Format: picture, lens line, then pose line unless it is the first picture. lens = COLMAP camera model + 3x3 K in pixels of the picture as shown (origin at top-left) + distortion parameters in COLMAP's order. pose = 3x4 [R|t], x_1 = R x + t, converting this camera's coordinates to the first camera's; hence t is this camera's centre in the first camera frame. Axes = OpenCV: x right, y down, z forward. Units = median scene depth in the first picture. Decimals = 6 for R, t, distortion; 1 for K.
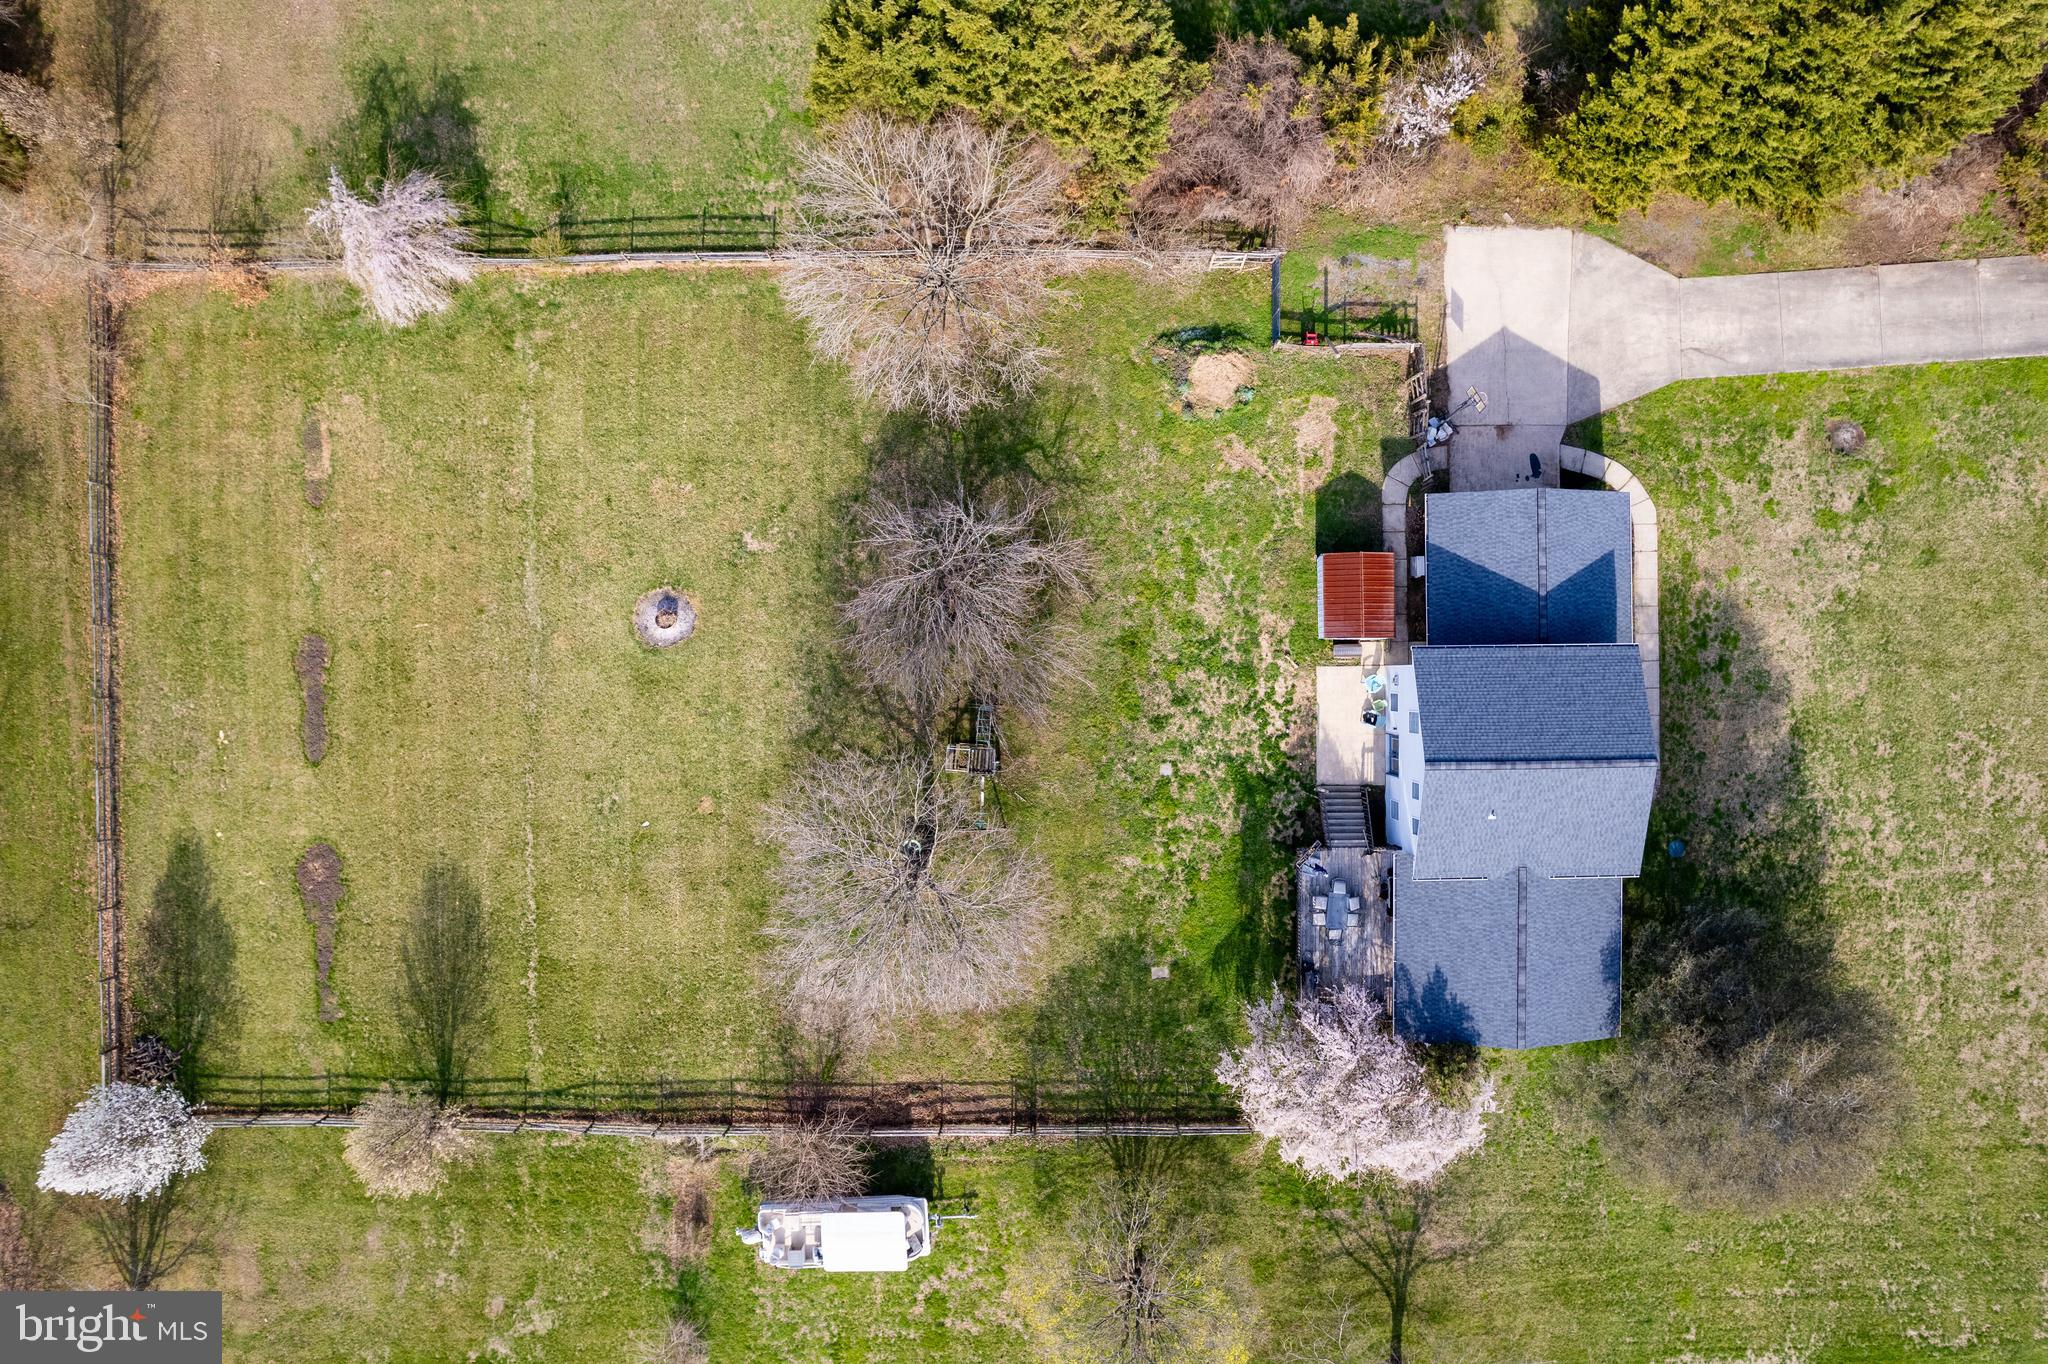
lens RADIAL K [[1320.3, 0, 1026.2], [0, 1320.3, 675.2], [0, 0, 1]] dist [-0.072908, 0.080273]
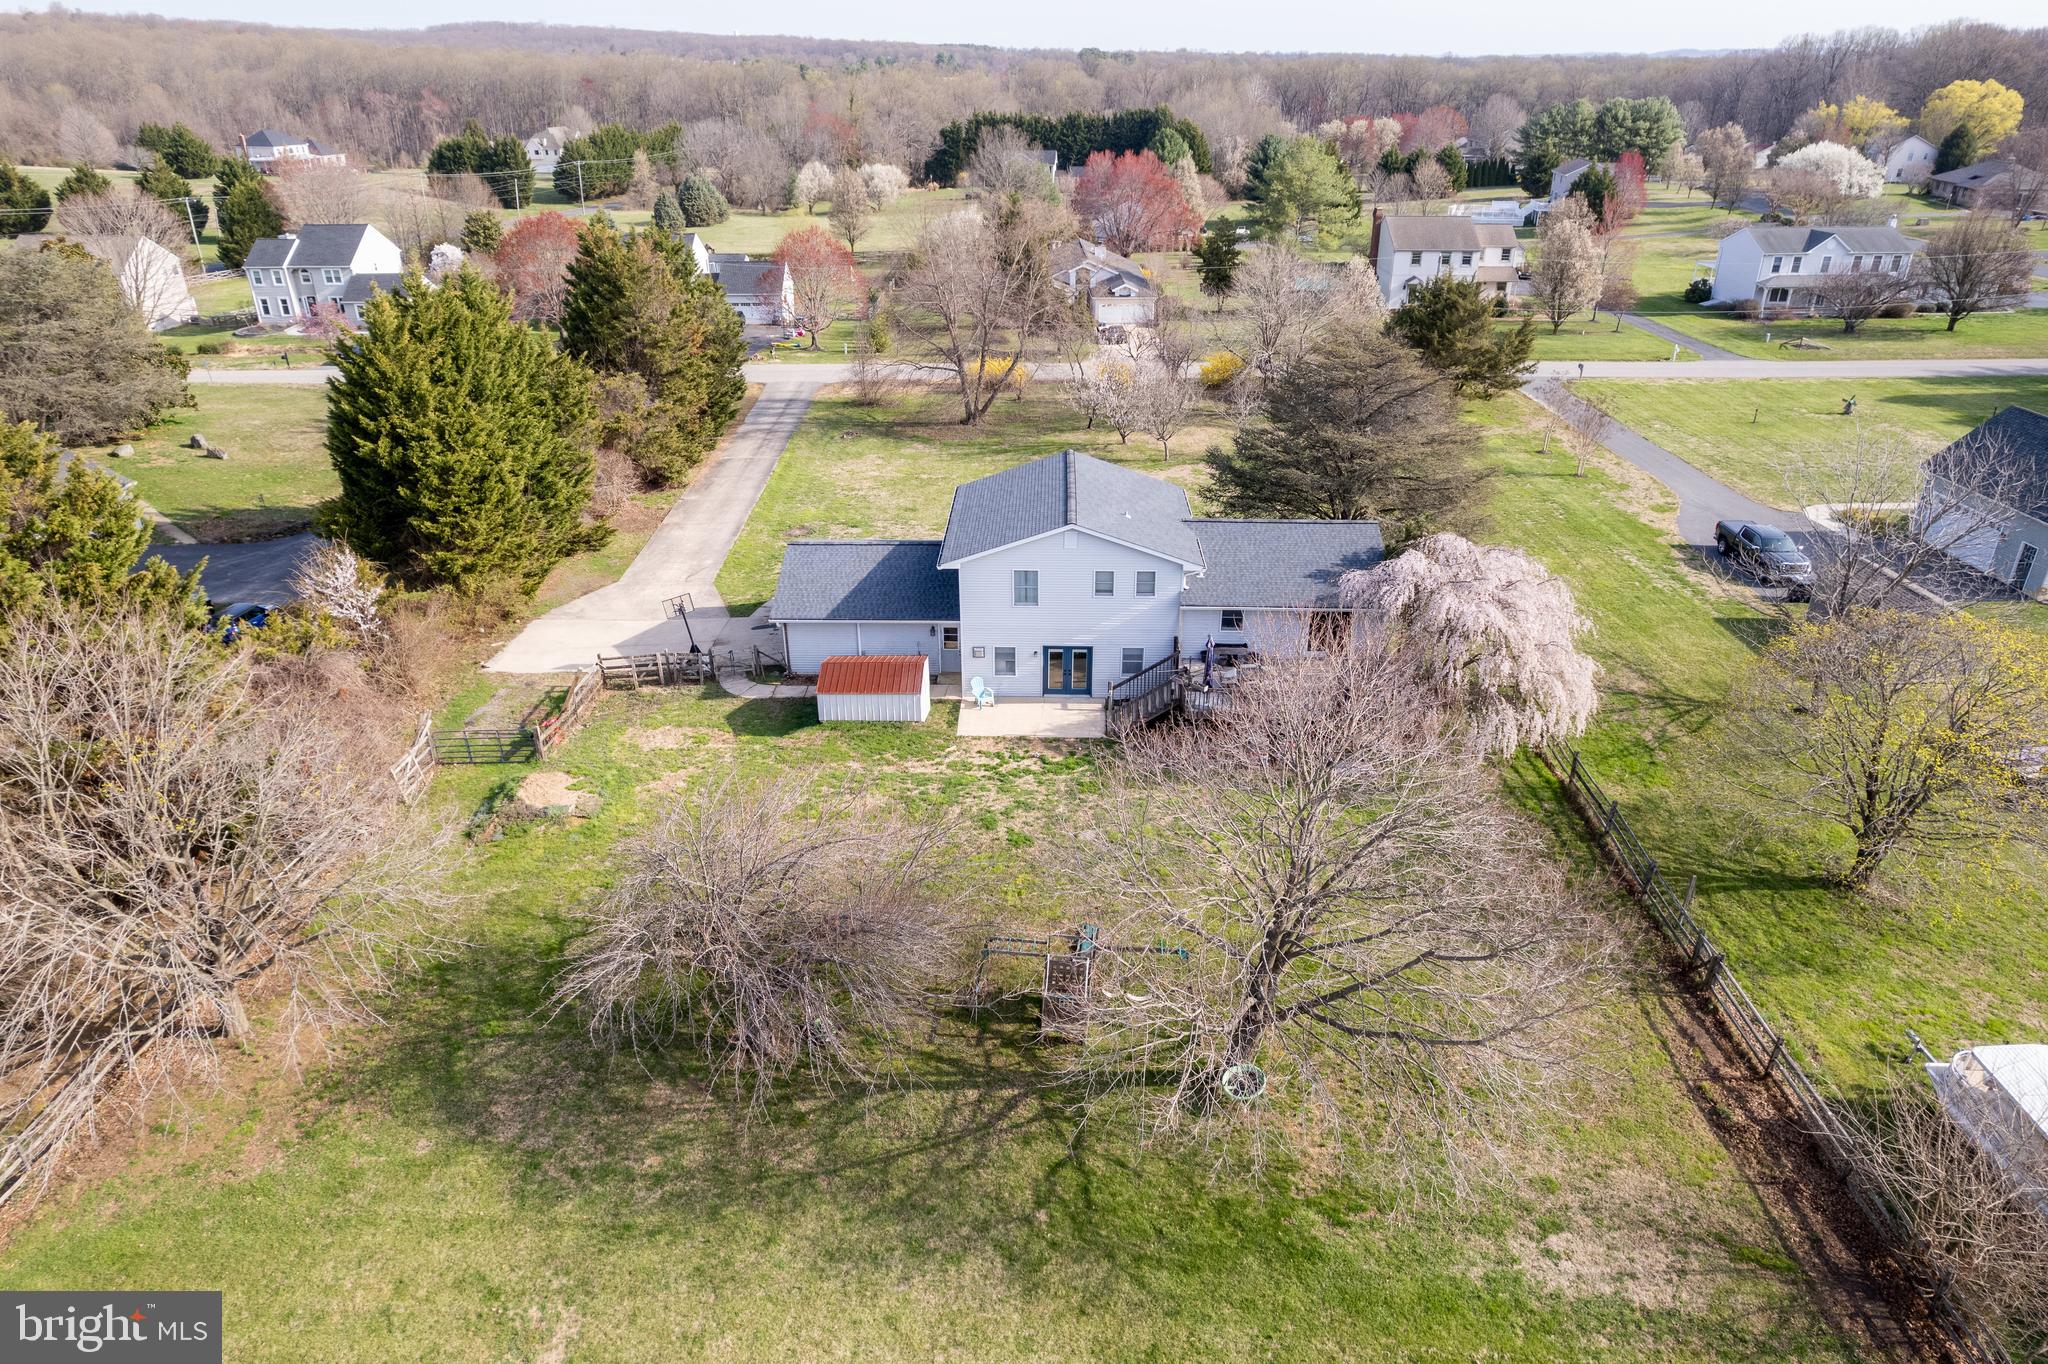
lens RADIAL K [[1299.4, 0, 1024.0], [0, 1299.4, 682.0], [0, 0, 1]] dist [-0.070167, 0.070787]
pose [[0.038198, -0.442608, 0.895901, -0.463473], [0.999257, 0.012402, -0.036478, 0.062020], [0.005034, 0.896629, 0.442753, 0.626238]]
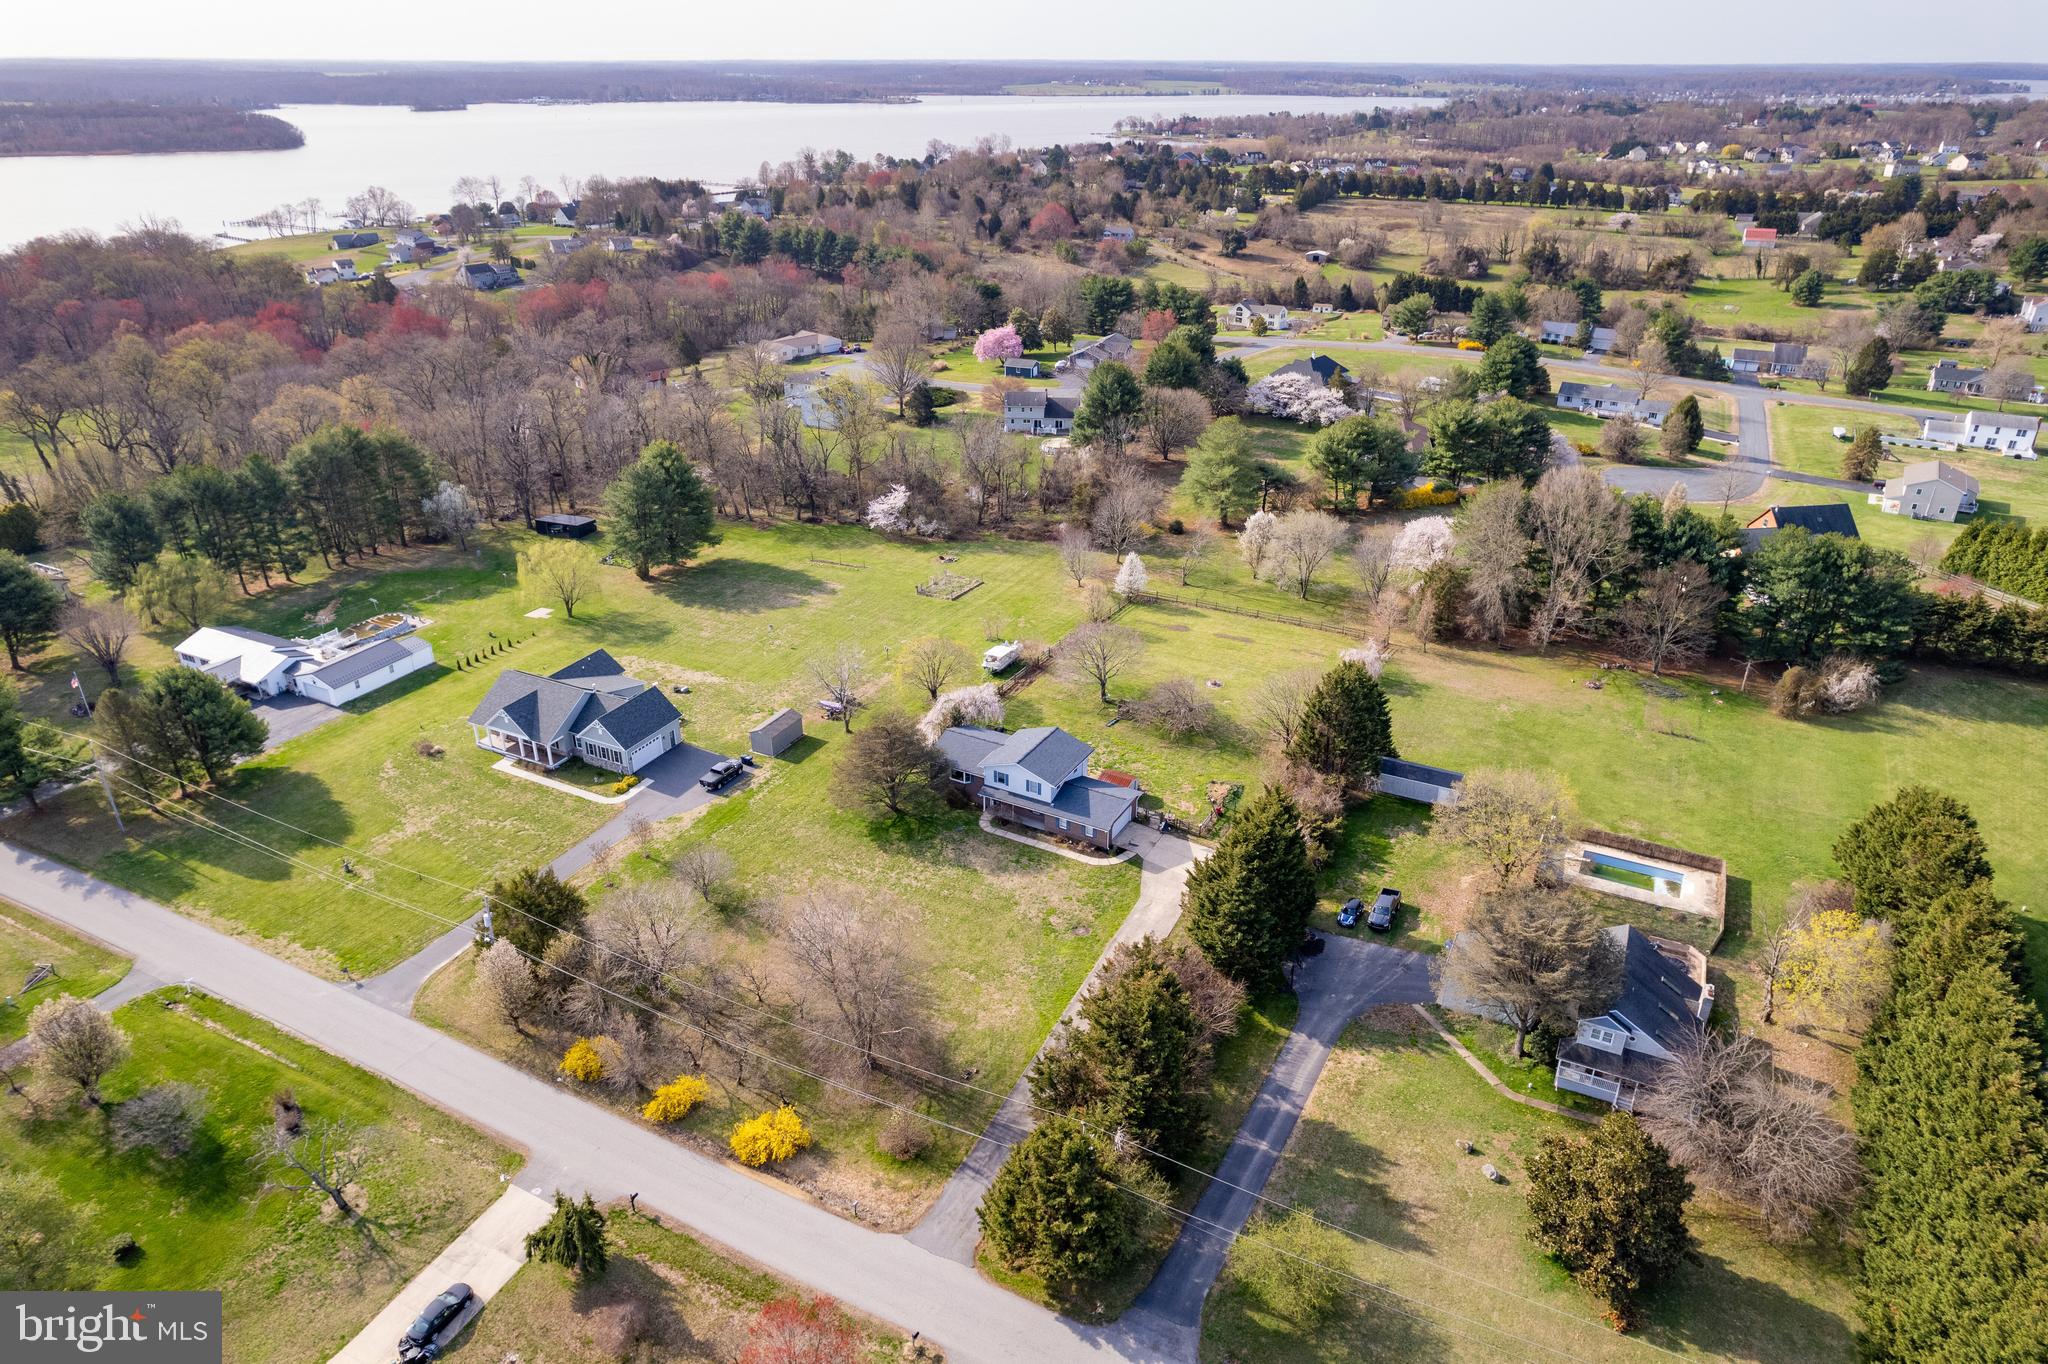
lens RADIAL K [[1304.1, 0, 1021.4], [0, 1304.1, 685.6], [0, 0, 1]] dist [-0.072830, 0.076523]
pose [[-0.492279, 0.378719, -0.783731, 2.200216], [-0.870403, -0.222167, 0.439363, -0.944481], [-0.007724, 0.898451, 0.439006, -0.267858]]
